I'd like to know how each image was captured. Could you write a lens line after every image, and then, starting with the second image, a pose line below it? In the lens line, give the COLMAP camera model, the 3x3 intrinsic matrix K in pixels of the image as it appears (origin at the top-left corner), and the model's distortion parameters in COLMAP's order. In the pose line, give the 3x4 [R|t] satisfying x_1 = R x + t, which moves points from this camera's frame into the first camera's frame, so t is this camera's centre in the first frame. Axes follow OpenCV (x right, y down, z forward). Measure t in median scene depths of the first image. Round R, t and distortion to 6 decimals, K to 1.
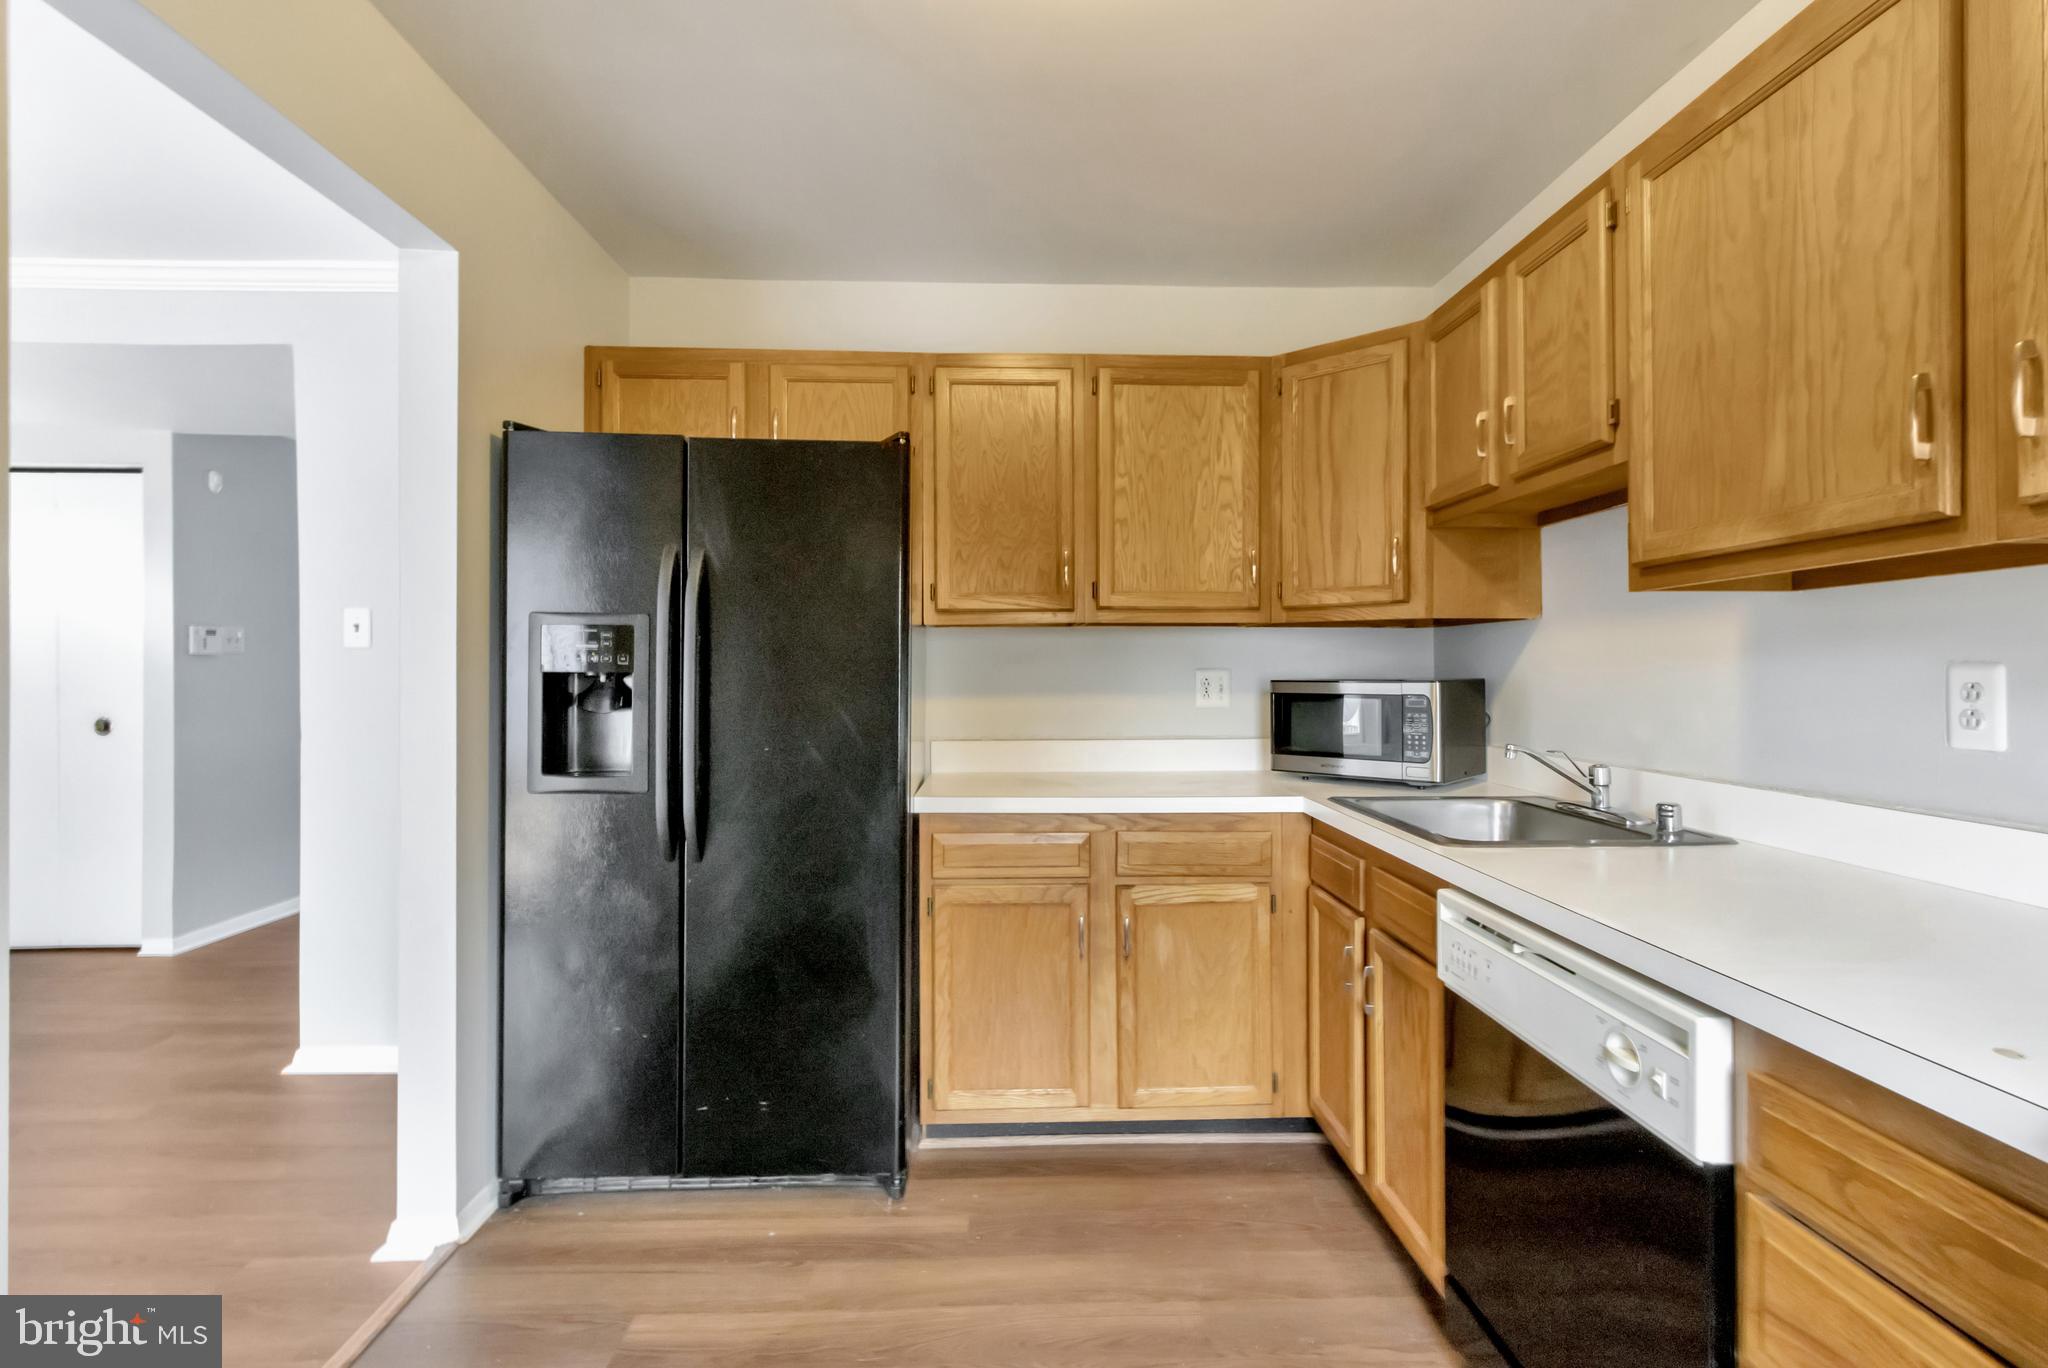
lens RADIAL K [[940.9, 0, 1033.4], [0, 940.9, 669.9], [0, 0, 1]] dist [0.001651, -0.000112]
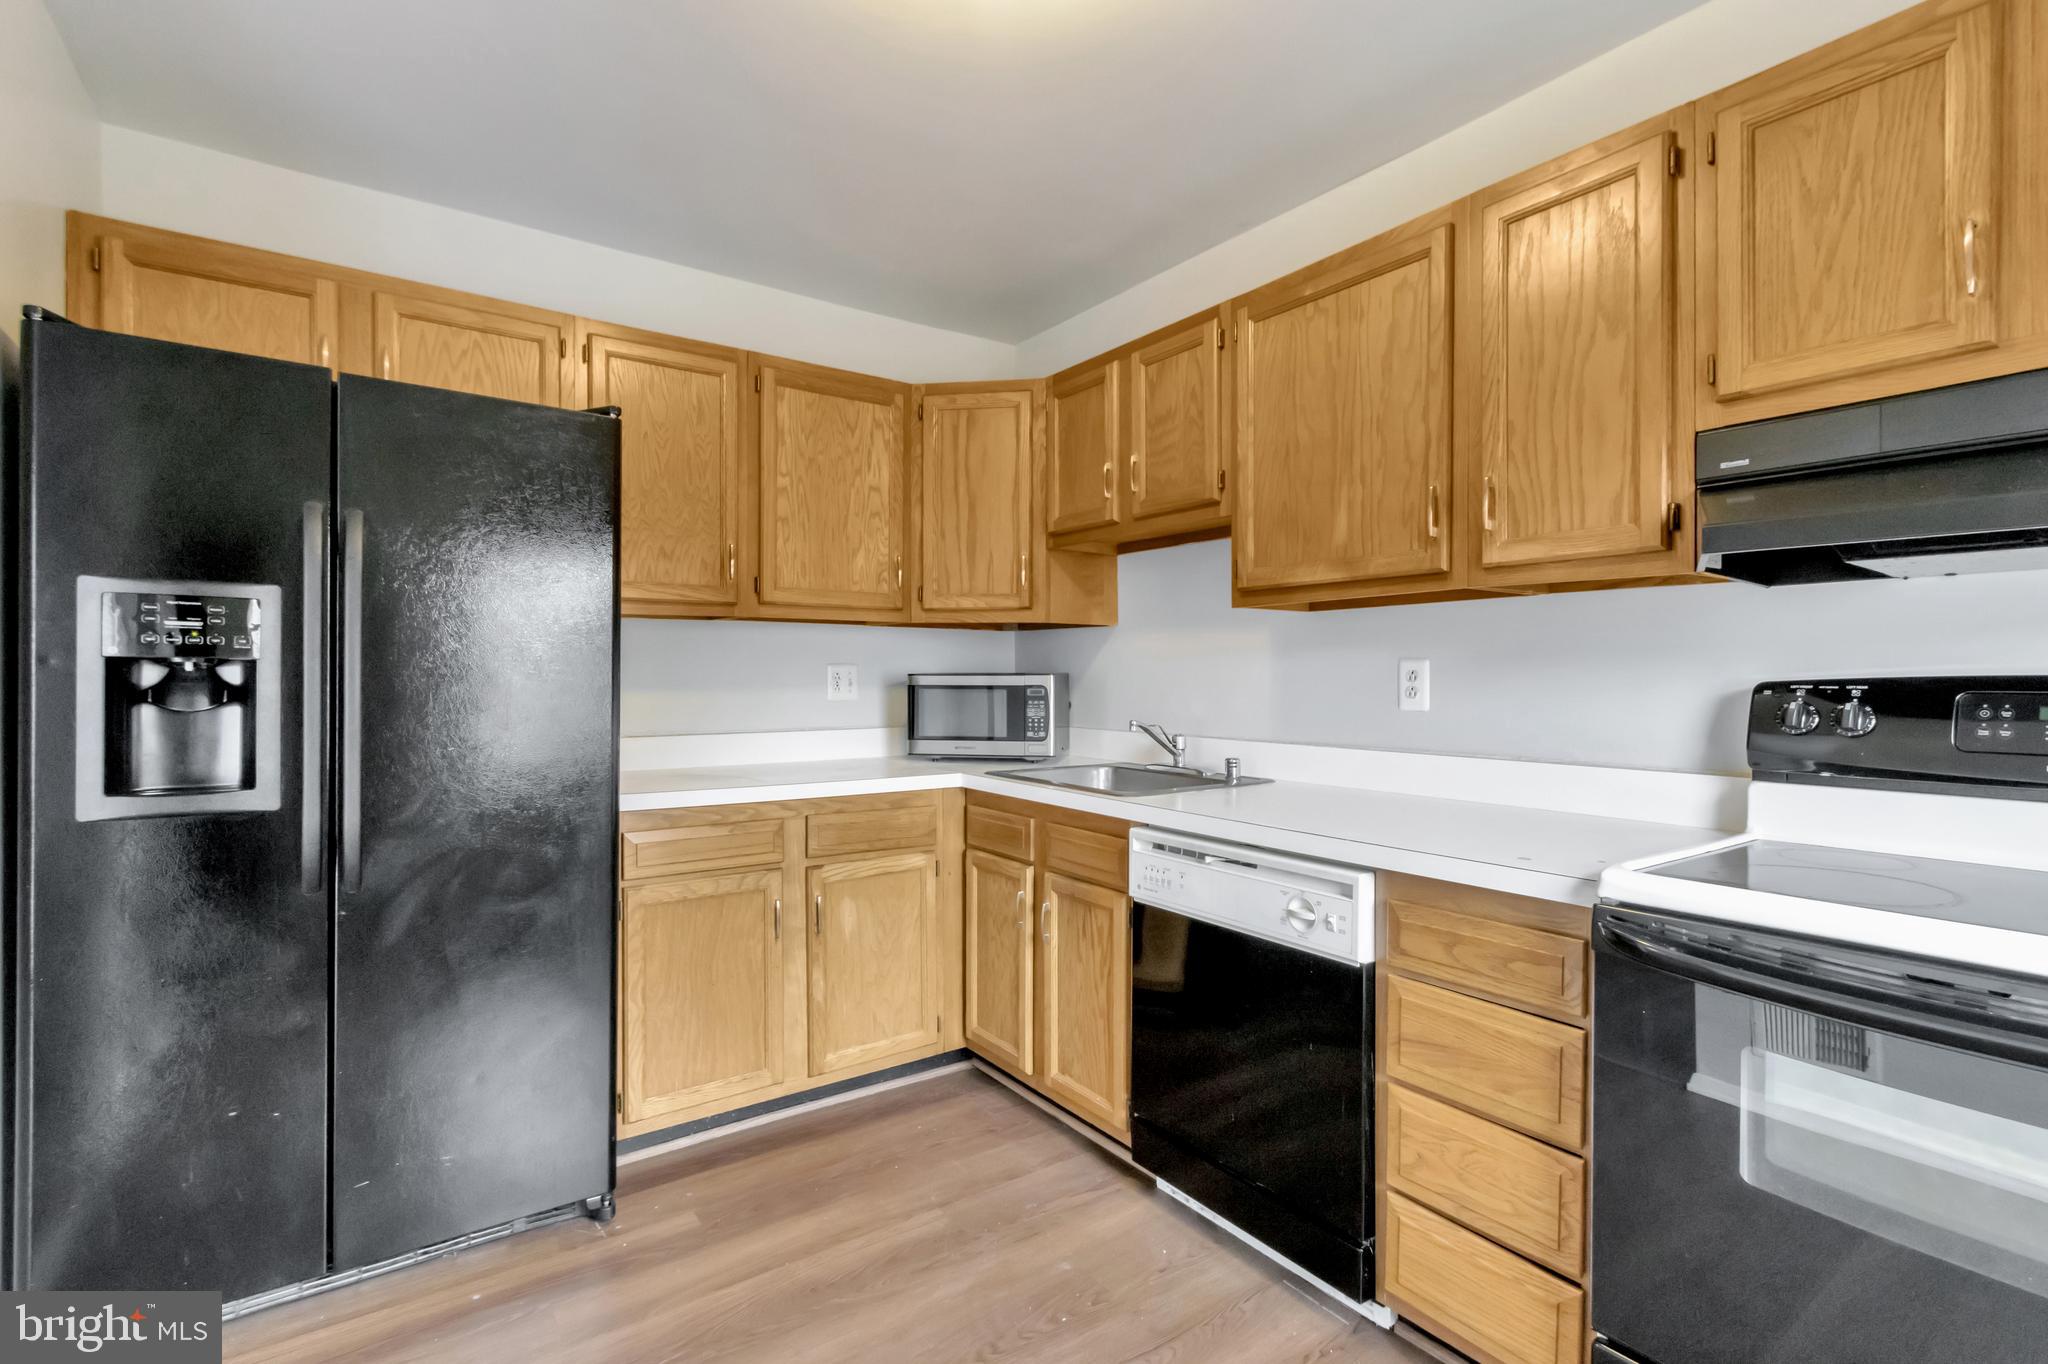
lens RADIAL K [[938.0, 0, 1024.9], [0, 938.0, 684.8], [0, 0, 1]] dist [0.001974, -0.000574]
pose [[0.837969, -0.004499, 0.545699, -0.302132], [-0.002220, 0.999930, 0.011654, 0.013171], [-0.545713, -0.010977, 0.837900, -0.011345]]
